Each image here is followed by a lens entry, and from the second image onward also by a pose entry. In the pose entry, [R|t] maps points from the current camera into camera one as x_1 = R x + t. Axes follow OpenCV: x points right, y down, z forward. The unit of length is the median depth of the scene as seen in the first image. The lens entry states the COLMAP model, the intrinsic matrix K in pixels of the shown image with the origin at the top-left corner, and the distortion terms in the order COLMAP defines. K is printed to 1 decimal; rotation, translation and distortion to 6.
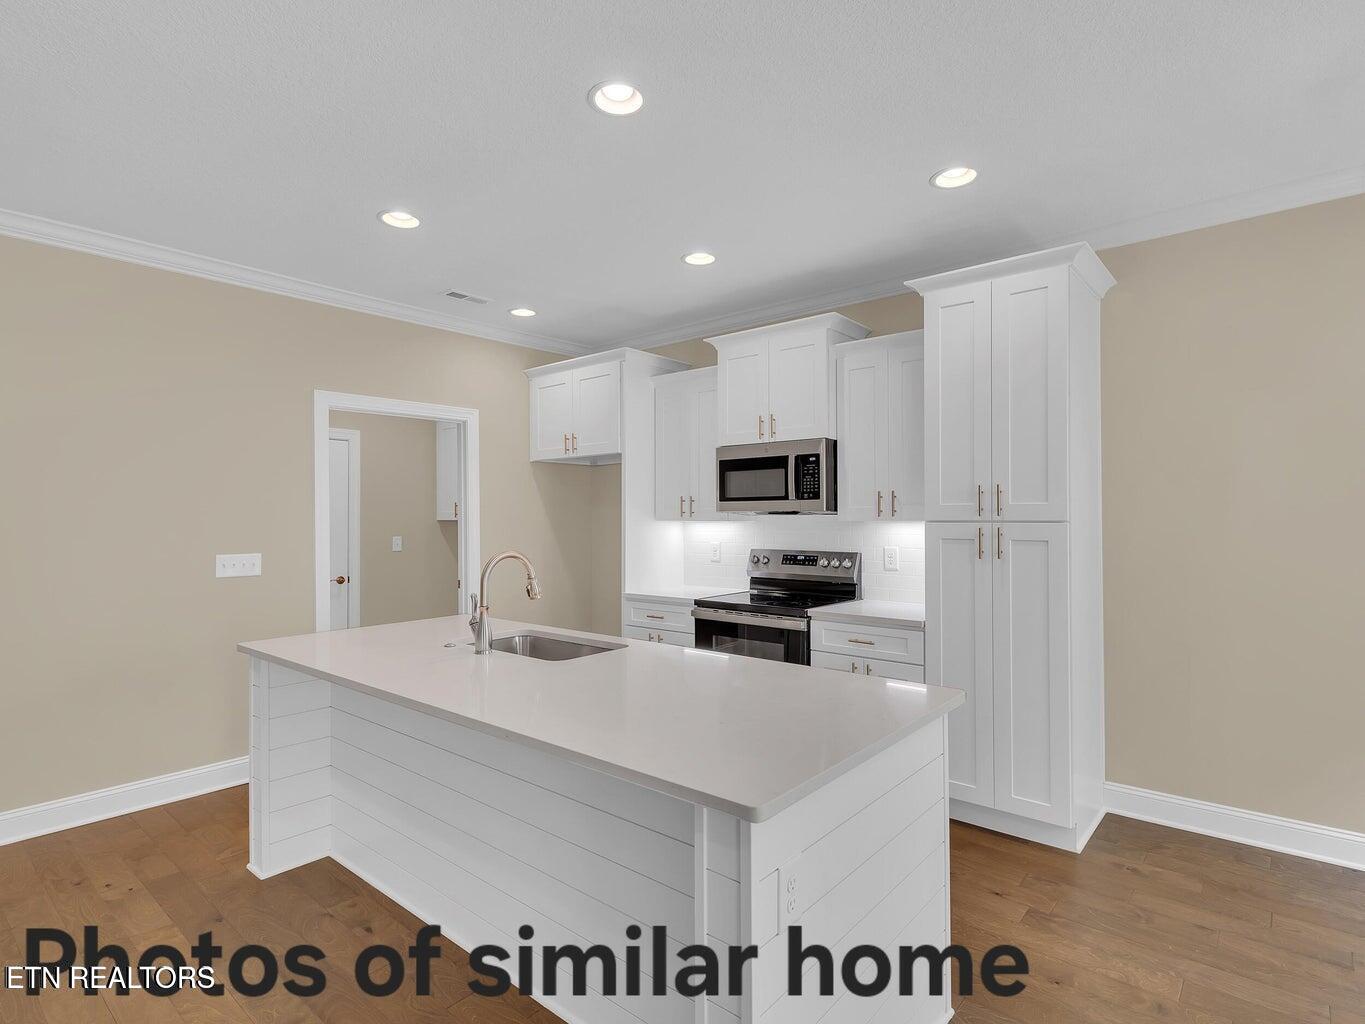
lens RADIAL K [[709.4, 0, 679.7], [0, 709.4, 510.6], [0, 0, 1]] dist [-0.000924, -0.000715]
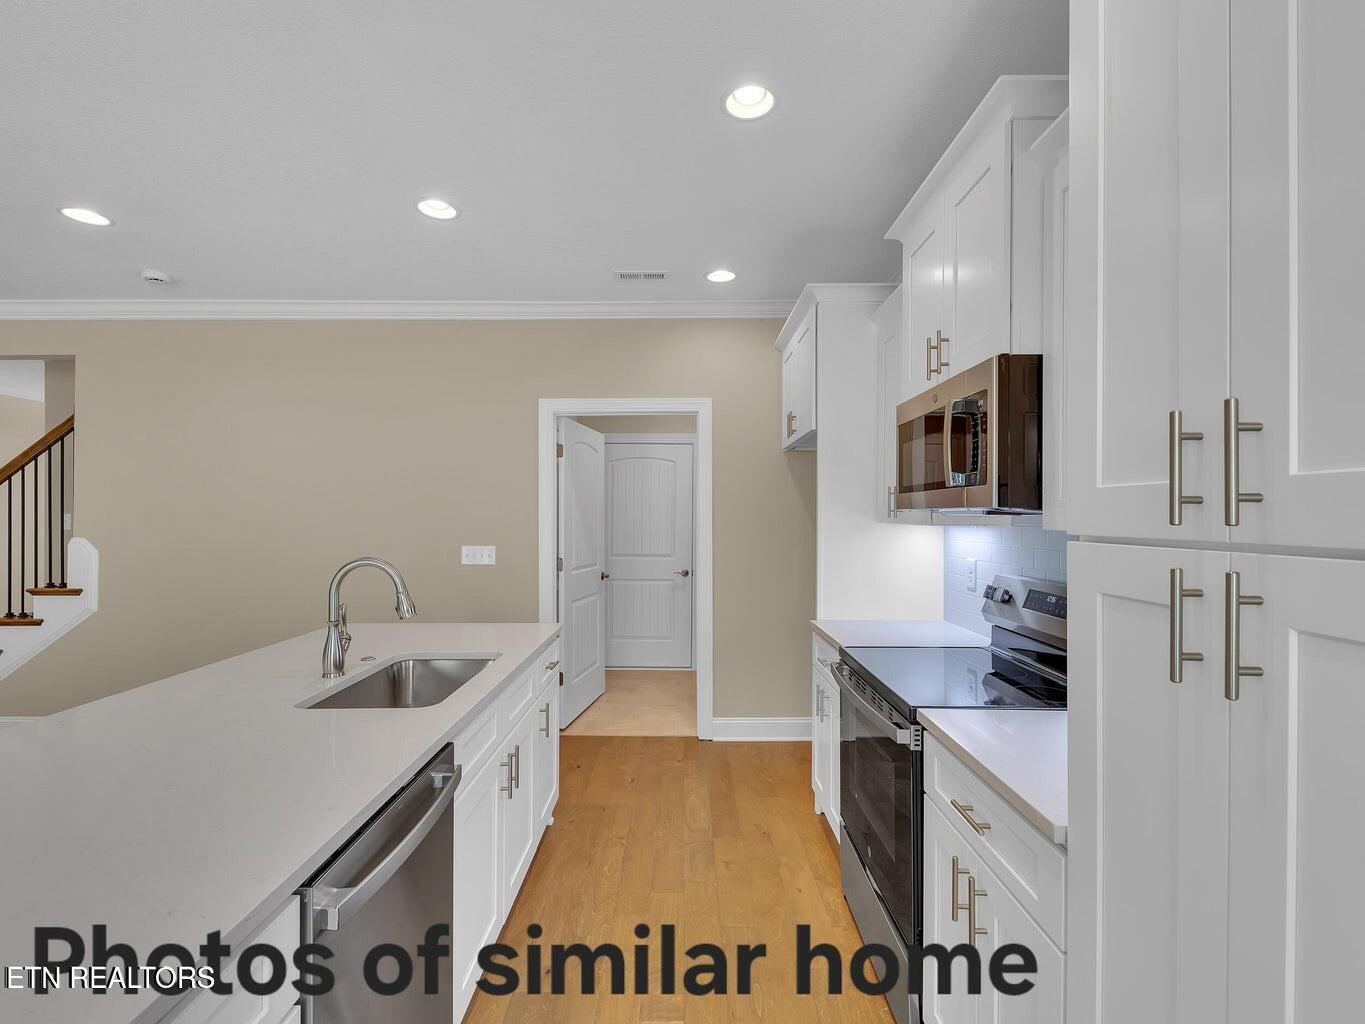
lens RADIAL K [[632.9, 0, 676.8], [0, 632.9, 516.4], [0, 0, 1]] dist [0.000914, -0.000015]
pose [[0.633231, 0.007432, -0.773927, 0.393394], [0.000674, 0.999948, 0.010154, 0.001813], [0.773962, -0.006952, 0.633193, 0.558928]]
